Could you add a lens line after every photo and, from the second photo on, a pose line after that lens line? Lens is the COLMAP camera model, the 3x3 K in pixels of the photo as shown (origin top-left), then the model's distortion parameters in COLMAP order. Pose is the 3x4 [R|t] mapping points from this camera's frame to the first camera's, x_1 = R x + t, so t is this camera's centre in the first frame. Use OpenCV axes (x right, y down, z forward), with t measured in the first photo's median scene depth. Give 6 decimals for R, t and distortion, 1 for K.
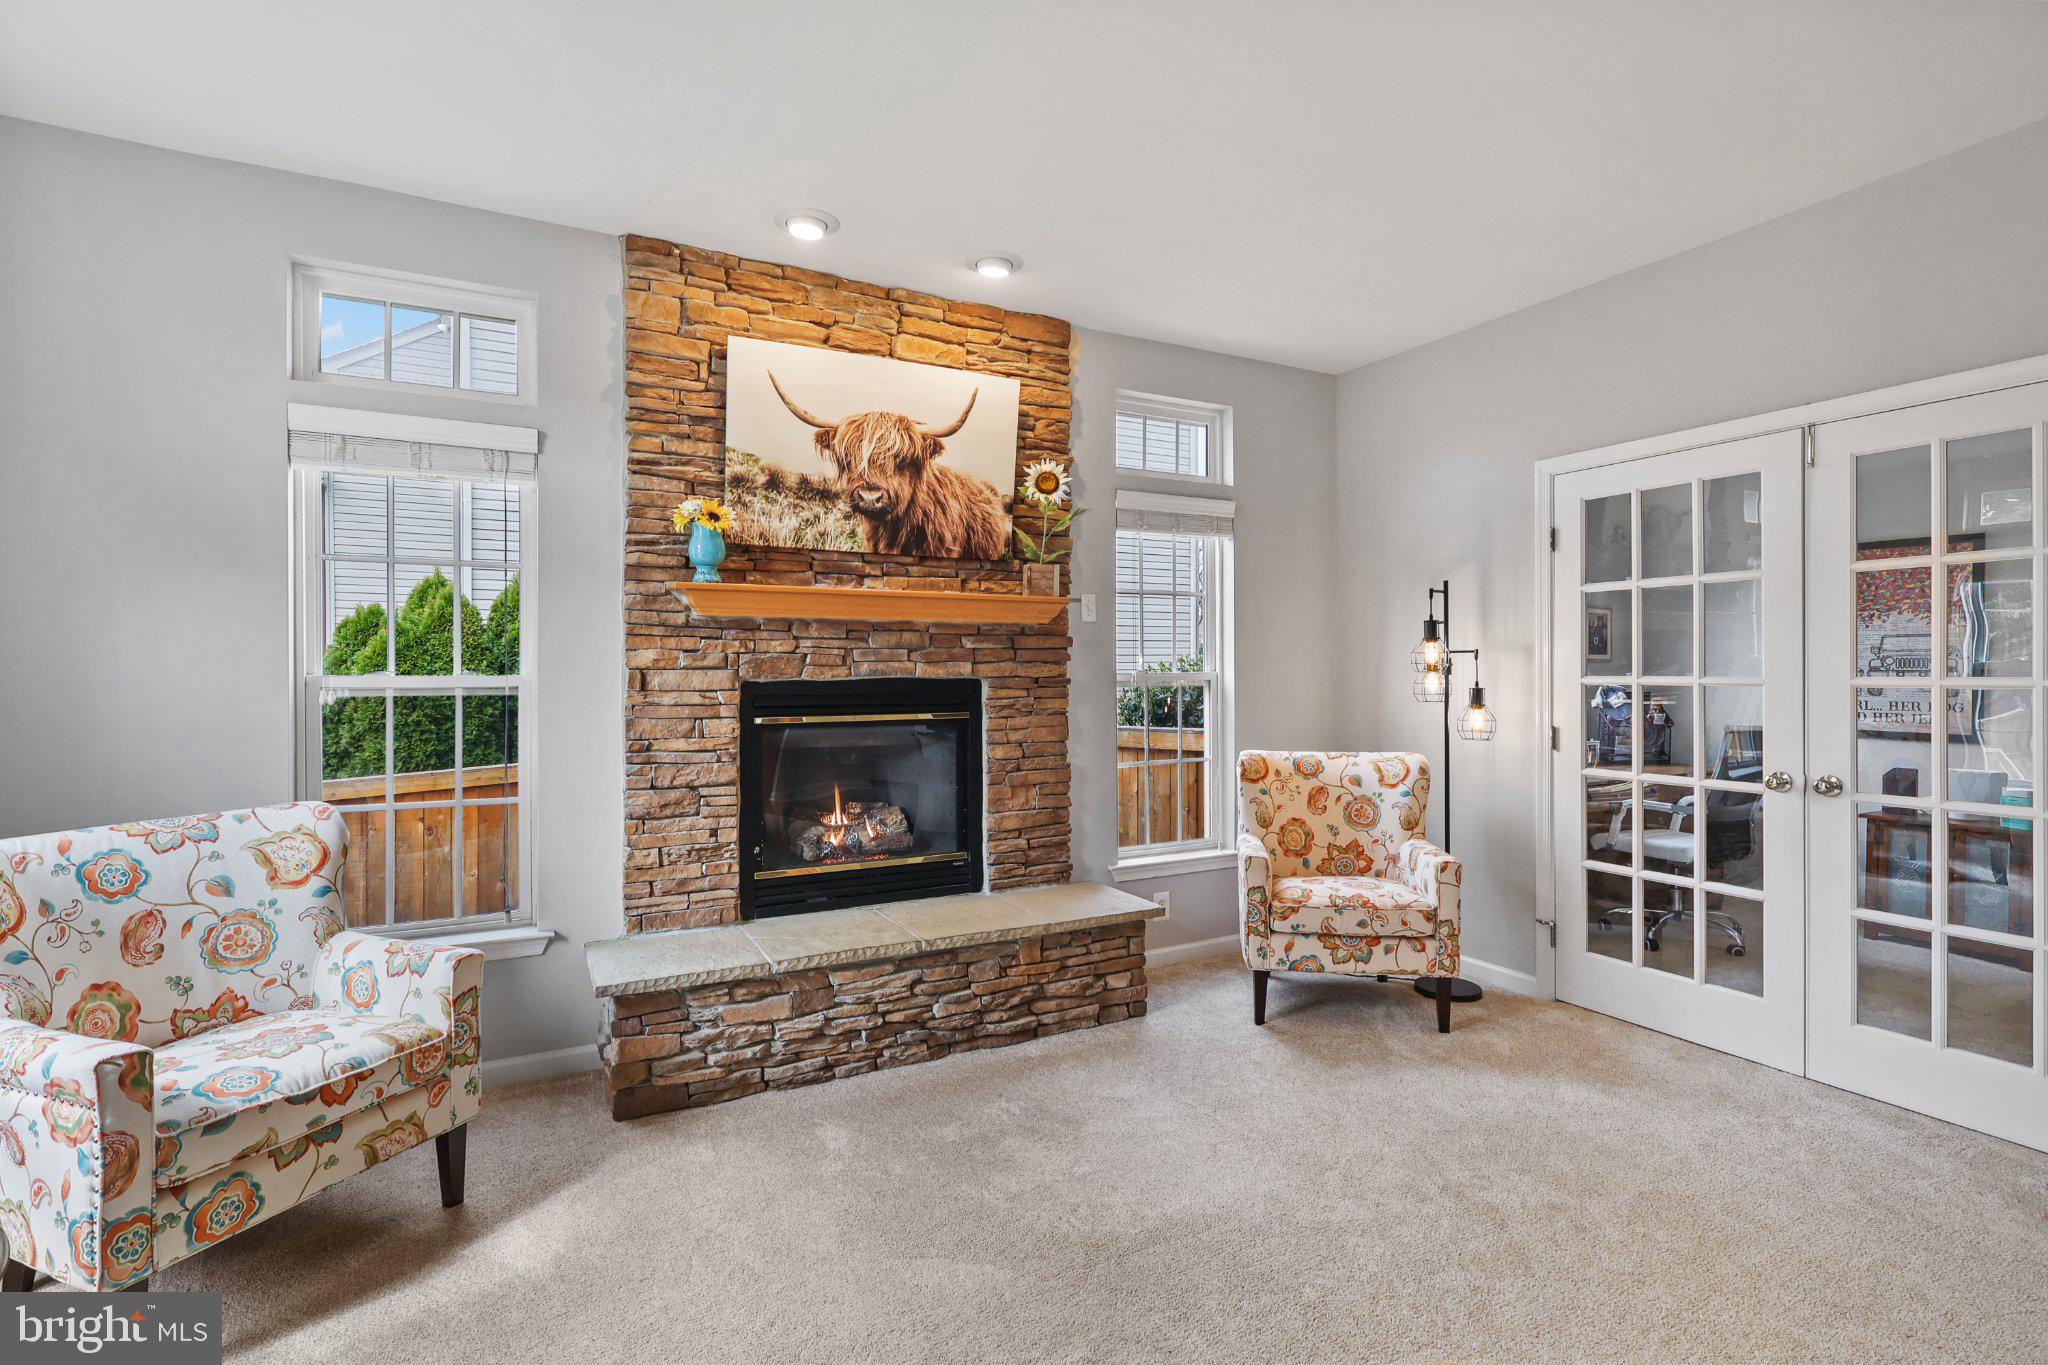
lens RADIAL K [[941.7, 0, 1013.6], [0, 941.7, 676.9], [0, 0, 1]] dist [-0.004407, 0.003123]
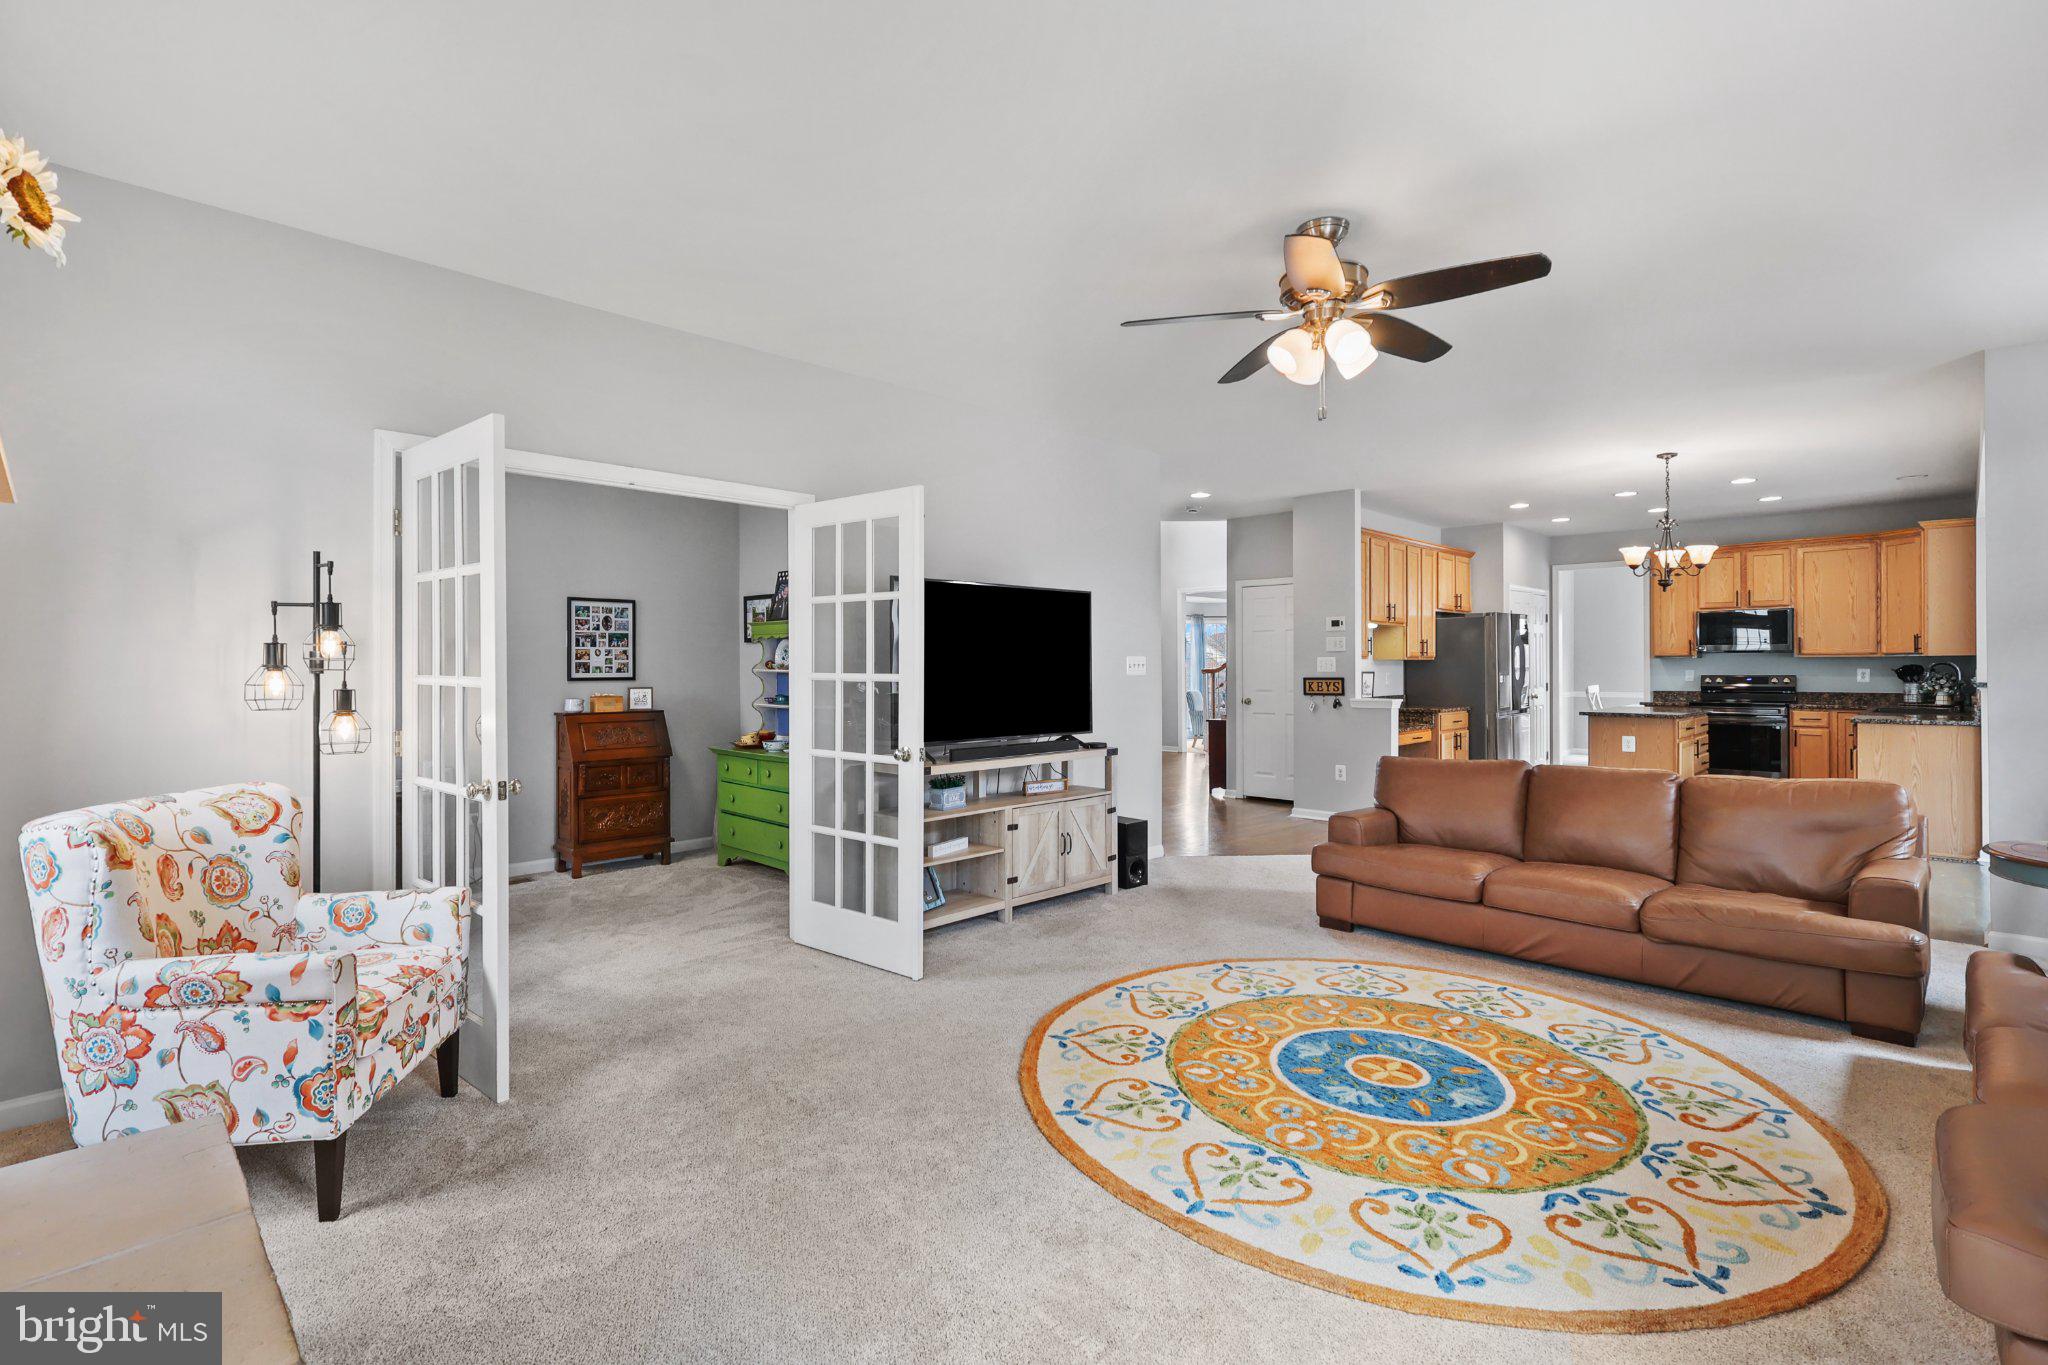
lens RADIAL K [[941.7, 0, 1023.4], [0, 941.7, 669.1], [0, 0, 1]] dist [-0.004407, 0.003123]
pose [[-0.308640, 0.002542, 0.951175, -0.452479], [0.003708, 0.999992, -0.001469, -0.002290], [-0.951172, 0.003074, -0.308647, 0.689454]]
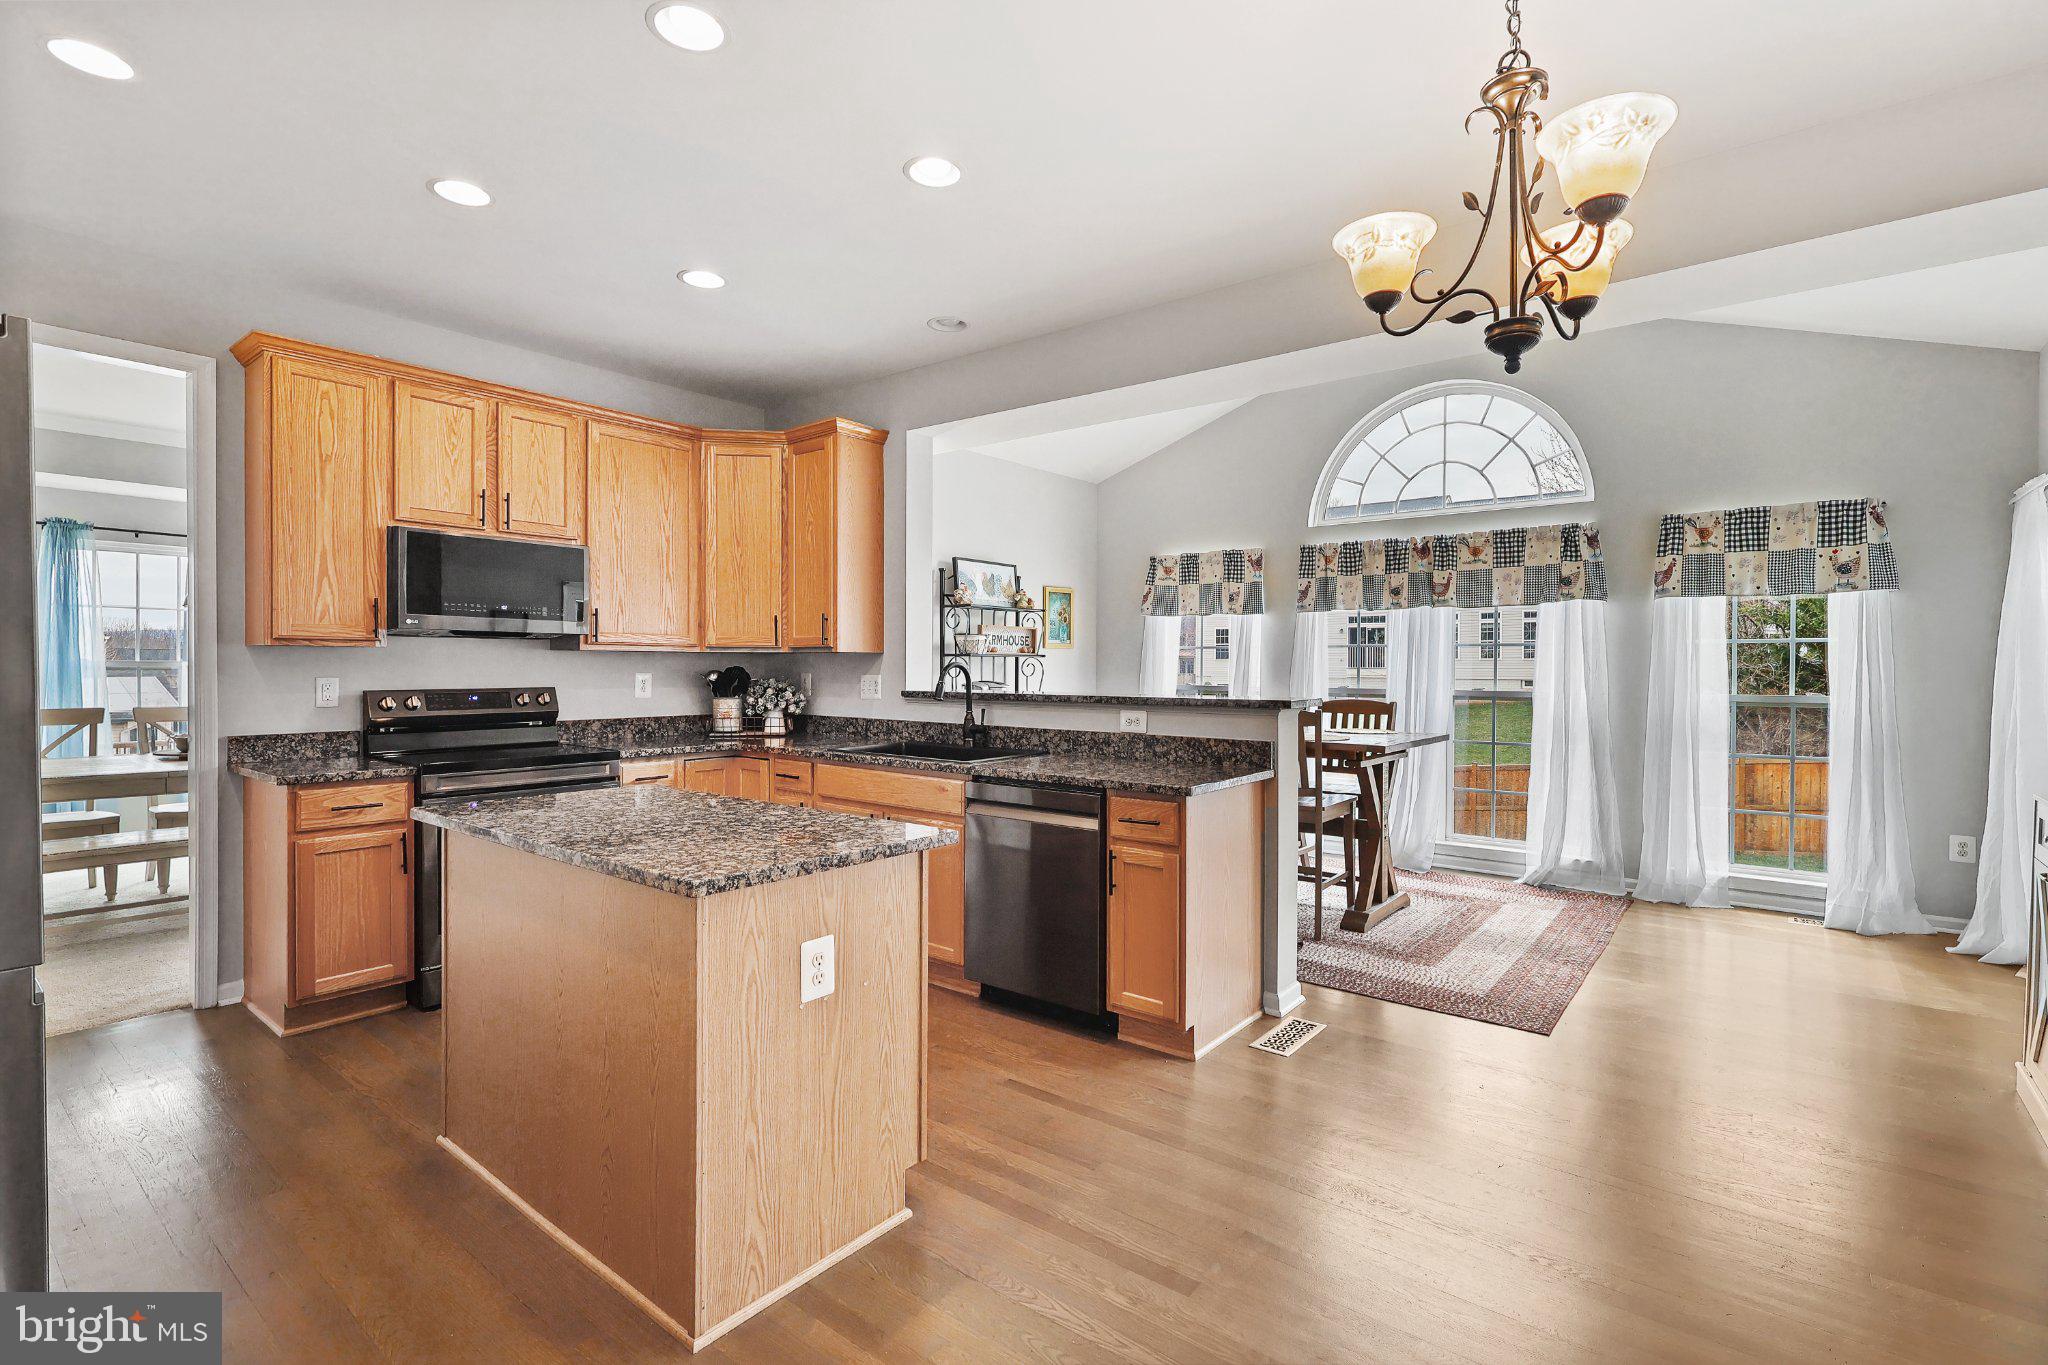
lens RADIAL K [[941.7, 0, 1011.0], [0, 941.7, 678.0], [0, 0, 1]] dist [-0.004407, 0.003123]
pose [[-0.915587, 0.006732, -0.402062, 1.346098], [0.001655, 0.999914, 0.012974, -0.009449], [0.402115, 0.011213, -0.915520, -0.783020]]
